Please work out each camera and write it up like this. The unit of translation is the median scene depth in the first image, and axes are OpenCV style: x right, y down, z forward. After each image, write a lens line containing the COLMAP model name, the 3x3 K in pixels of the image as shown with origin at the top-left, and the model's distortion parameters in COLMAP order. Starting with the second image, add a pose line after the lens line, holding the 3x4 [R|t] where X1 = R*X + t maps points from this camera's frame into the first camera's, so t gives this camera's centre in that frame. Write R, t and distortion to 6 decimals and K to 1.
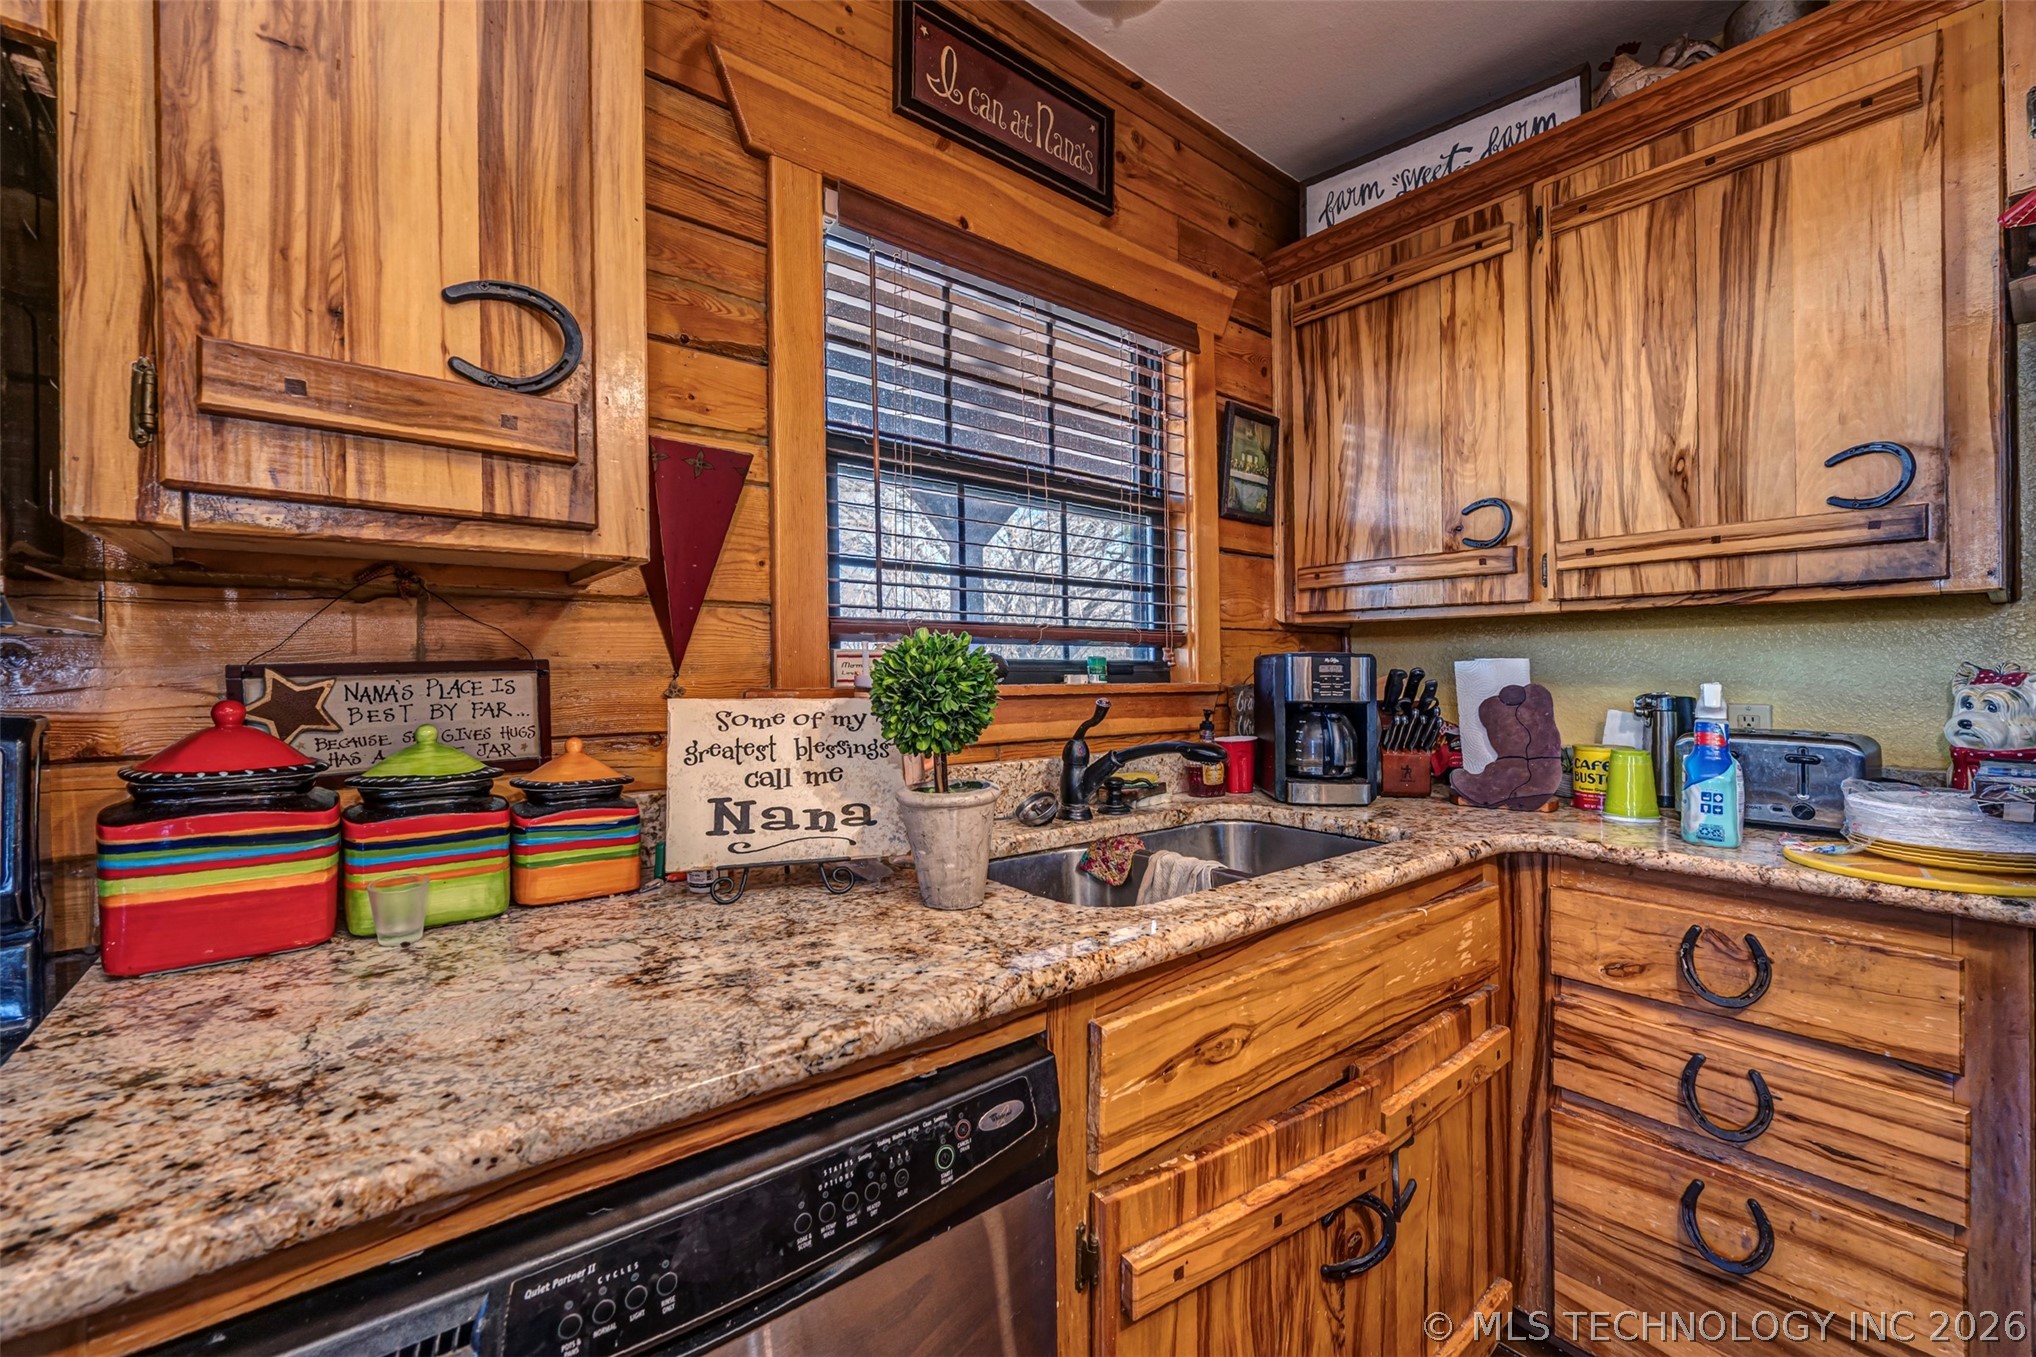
lens RADIAL K [[842.6, 0, 1026.2], [0, 842.6, 670.7], [0, 0, 1]] dist [-0.002120, -0.000308]
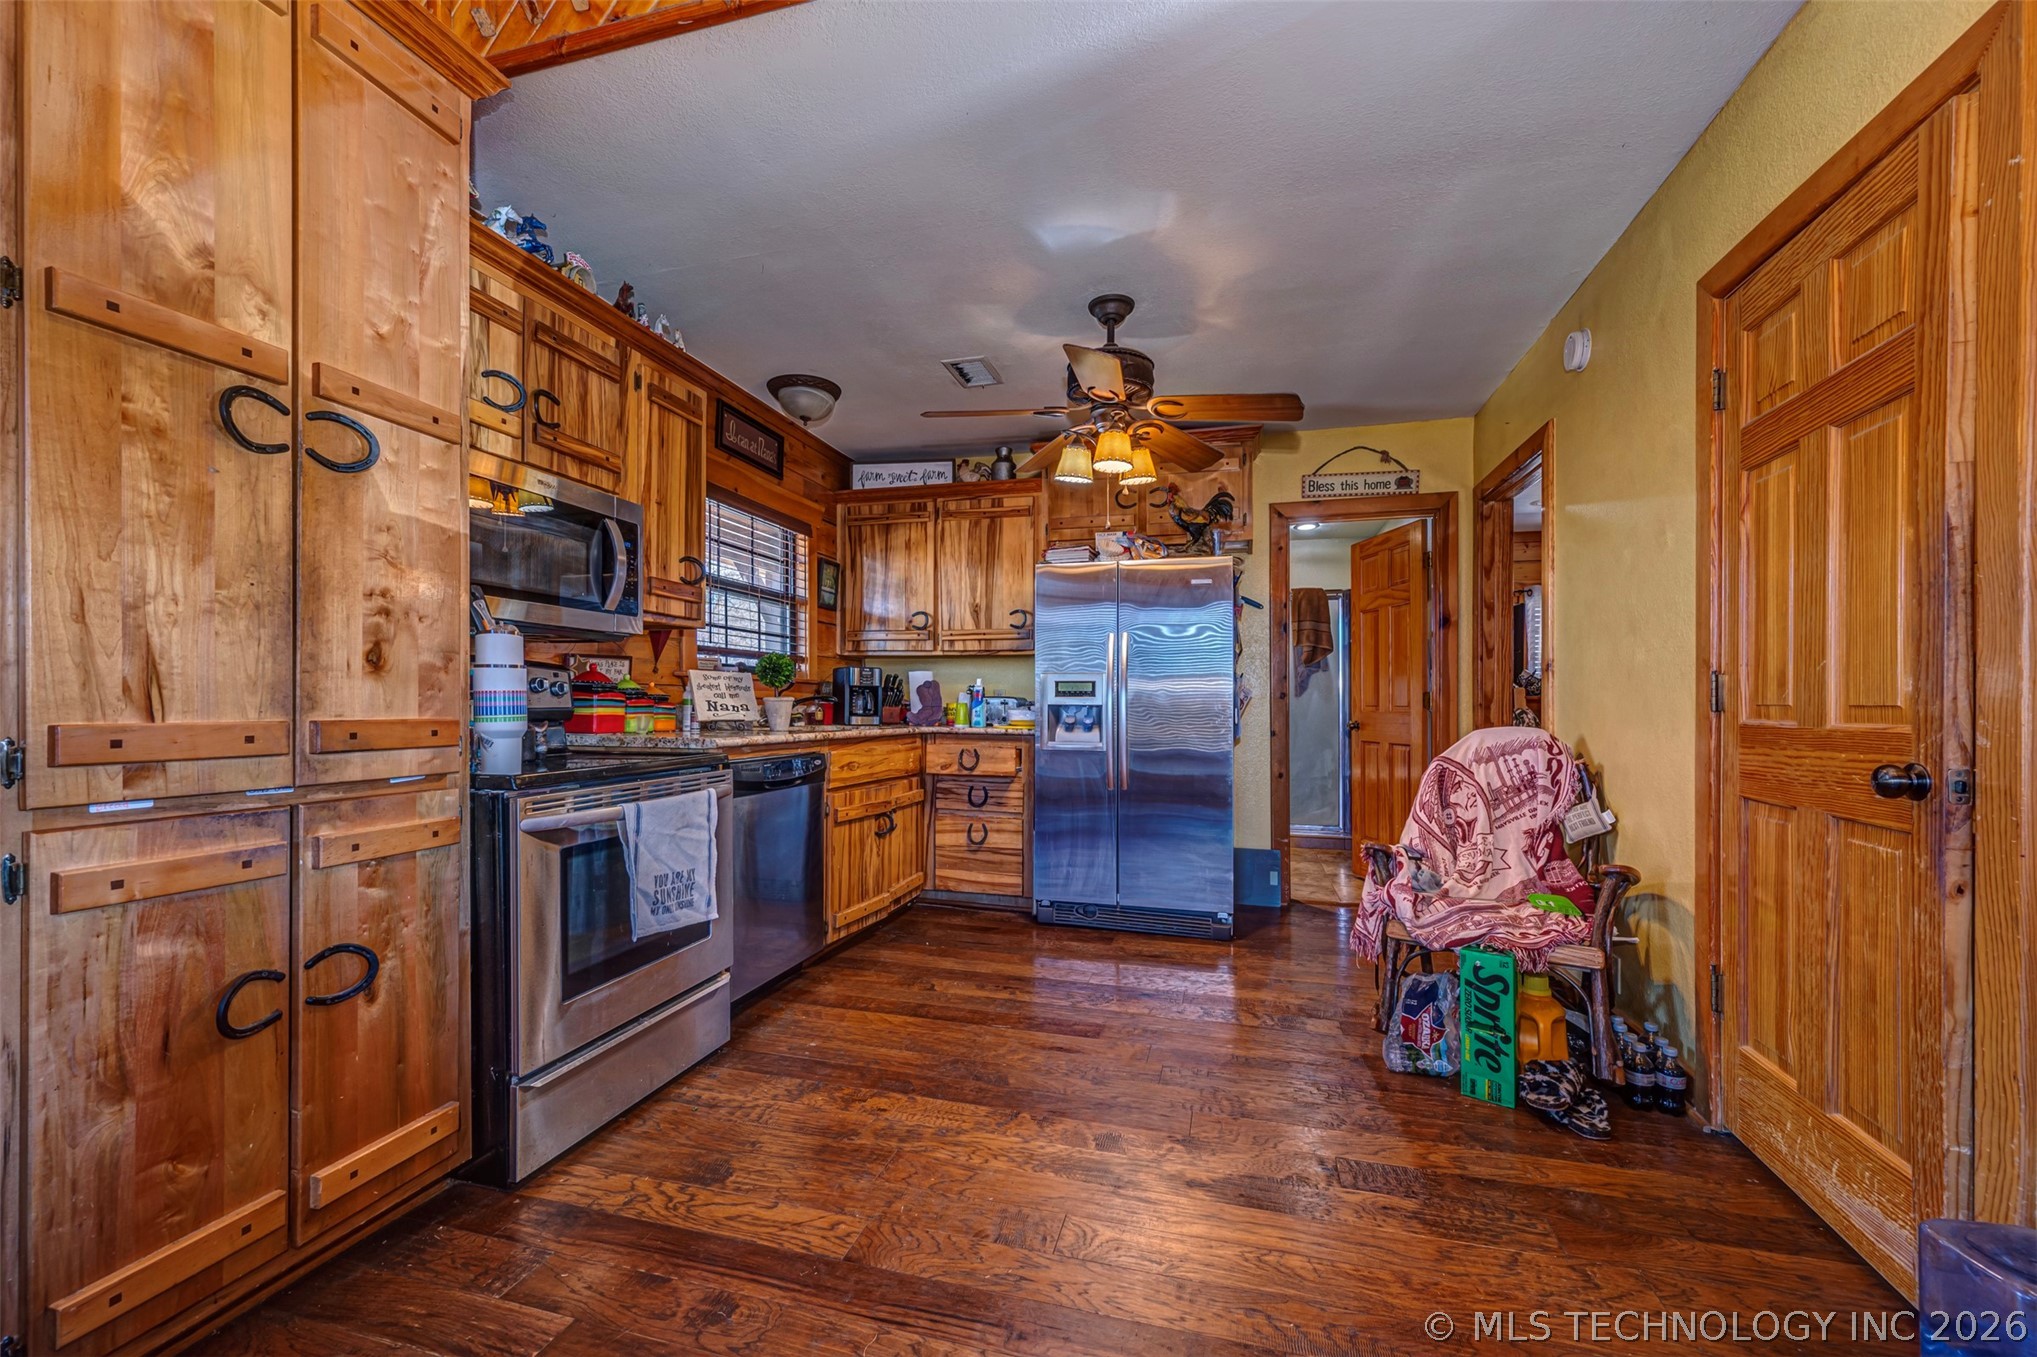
lens RADIAL K [[801.8, 0, 1008.6], [0, 801.8, 693.2], [0, 0, 1]] dist [-0.001085, 0.000013]
pose [[0.824541, 0.017064, 0.565545, -0.668636], [-0.011295, 0.999842, -0.013699, 0.088267], [-0.565690, 0.004908, 0.824603, -1.279163]]
